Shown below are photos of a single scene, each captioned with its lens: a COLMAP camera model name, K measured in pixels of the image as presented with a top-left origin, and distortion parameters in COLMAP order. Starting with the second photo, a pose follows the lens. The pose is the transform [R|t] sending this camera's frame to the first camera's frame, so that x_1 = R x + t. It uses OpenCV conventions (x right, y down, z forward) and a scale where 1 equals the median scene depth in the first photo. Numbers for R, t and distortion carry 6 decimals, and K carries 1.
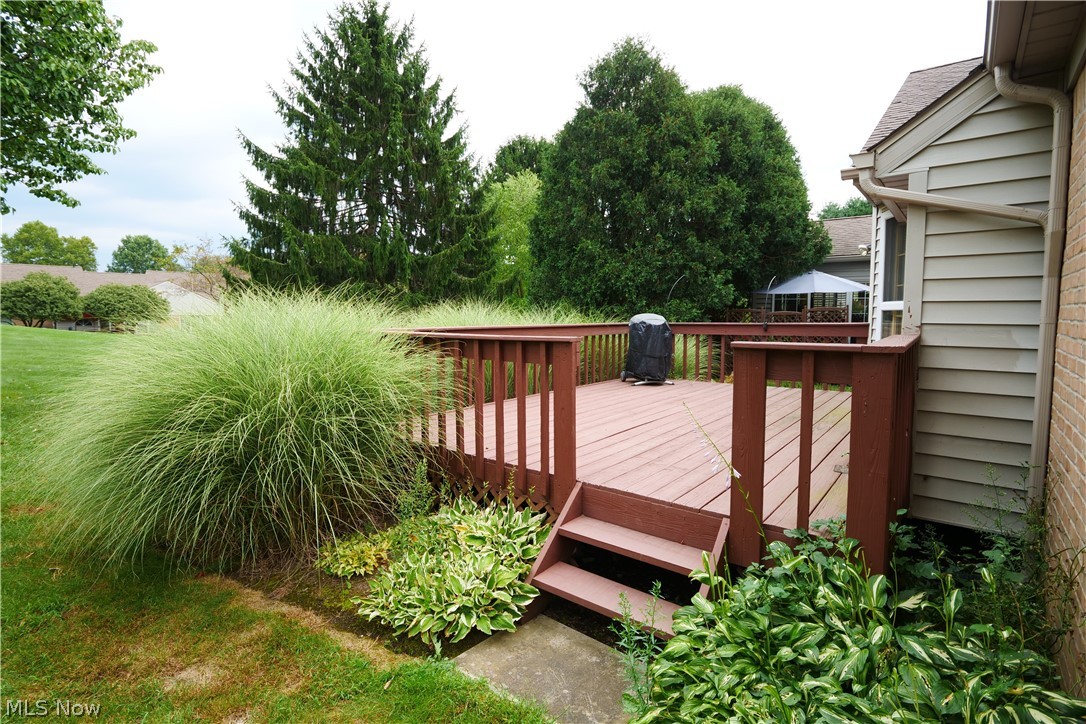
lens RADIAL K [[529.1, 0, 534.9], [0, 529.1, 353.4], [0, 0, 1]] dist [-0.011251, -0.001168]
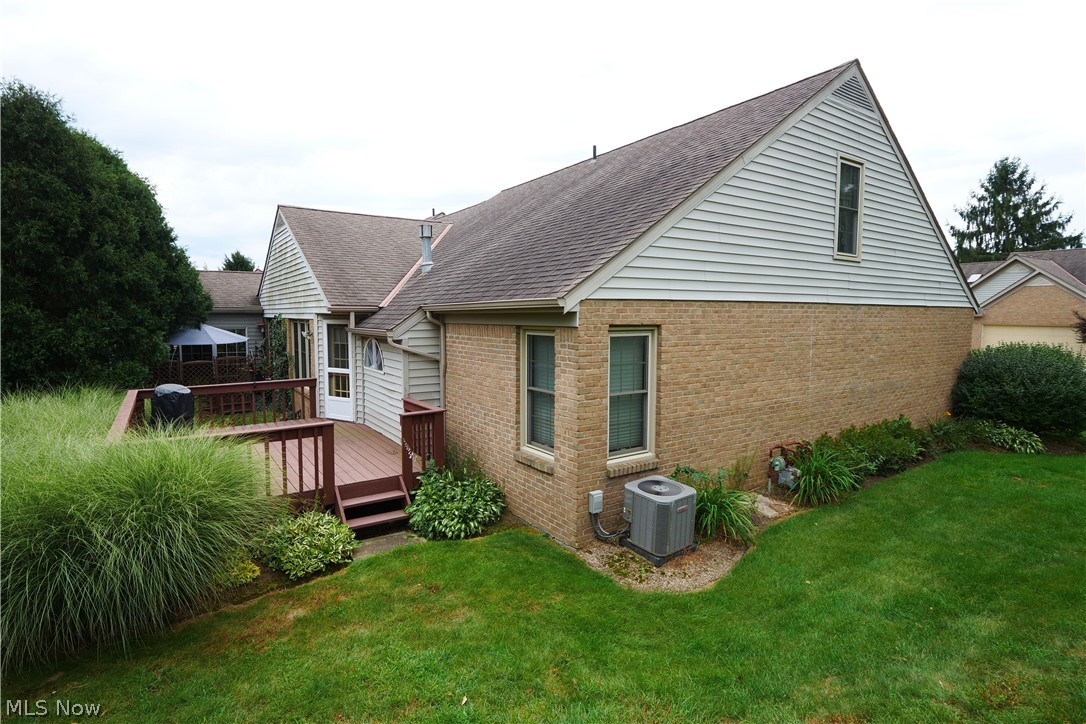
lens RADIAL K [[536.9, 0, 524.3], [0, 536.9, 352.2], [0, 0, 1]] dist [0.000341, 0.000004]
pose [[0.305602, -0.066472, 0.949836, -0.493250], [0.070691, 0.996391, 0.046986, -0.102046], [-0.949531, 0.052786, 0.309199, -0.130652]]
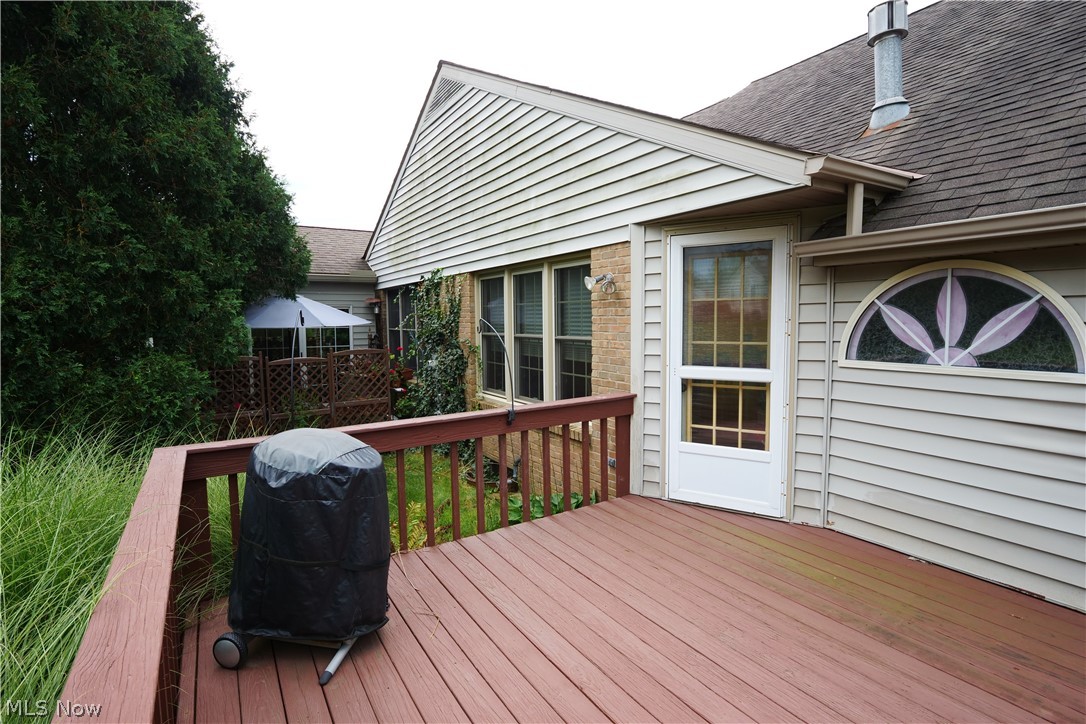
lens RADIAL K [[529.1, 0, 534.9], [0, 529.1, 353.4], [0, 0, 1]] dist [-0.011251, -0.001168]
pose [[0.333307, -0.067828, 0.940375, -0.030038], [0.082270, 0.995697, 0.042659, -0.085157], [-0.939222, 0.063146, 0.337453, 0.505767]]
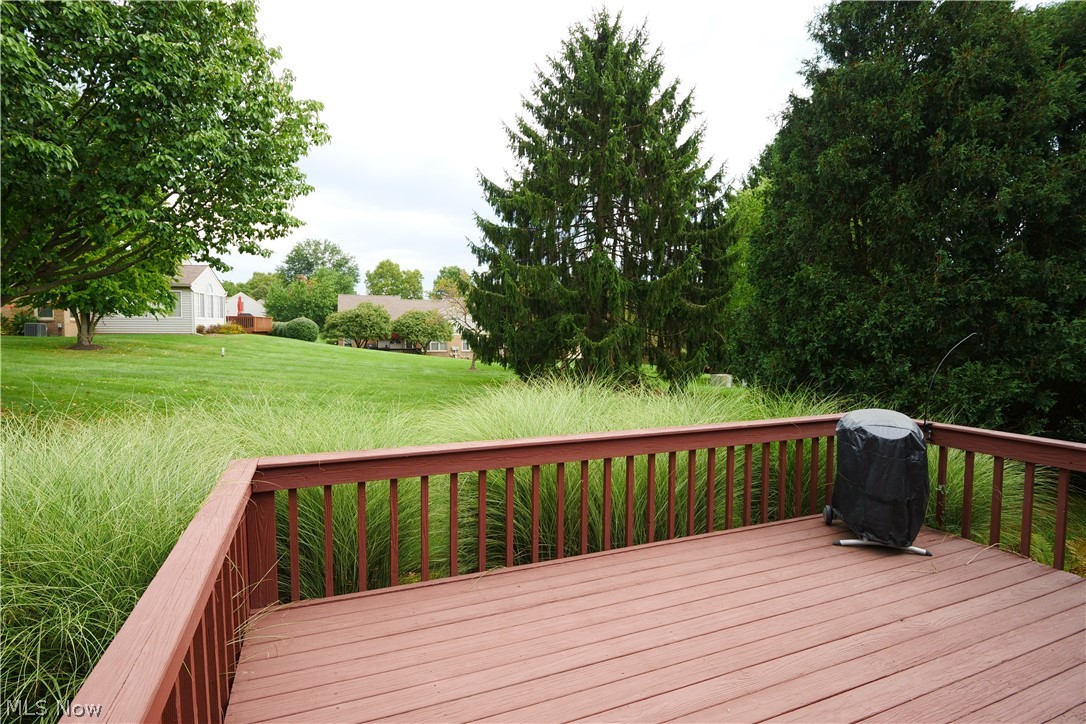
lens RADIAL K [[530.7, 0, 536.1], [0, 530.7, 357.8], [0, 0, 1]] dist [-0.015326, 0.000995]
pose [[0.876220, 0.029259, -0.481023, 0.111182], [-0.039028, 0.999185, -0.010316, -0.073862], [0.480329, 0.027812, 0.876647, 0.244857]]
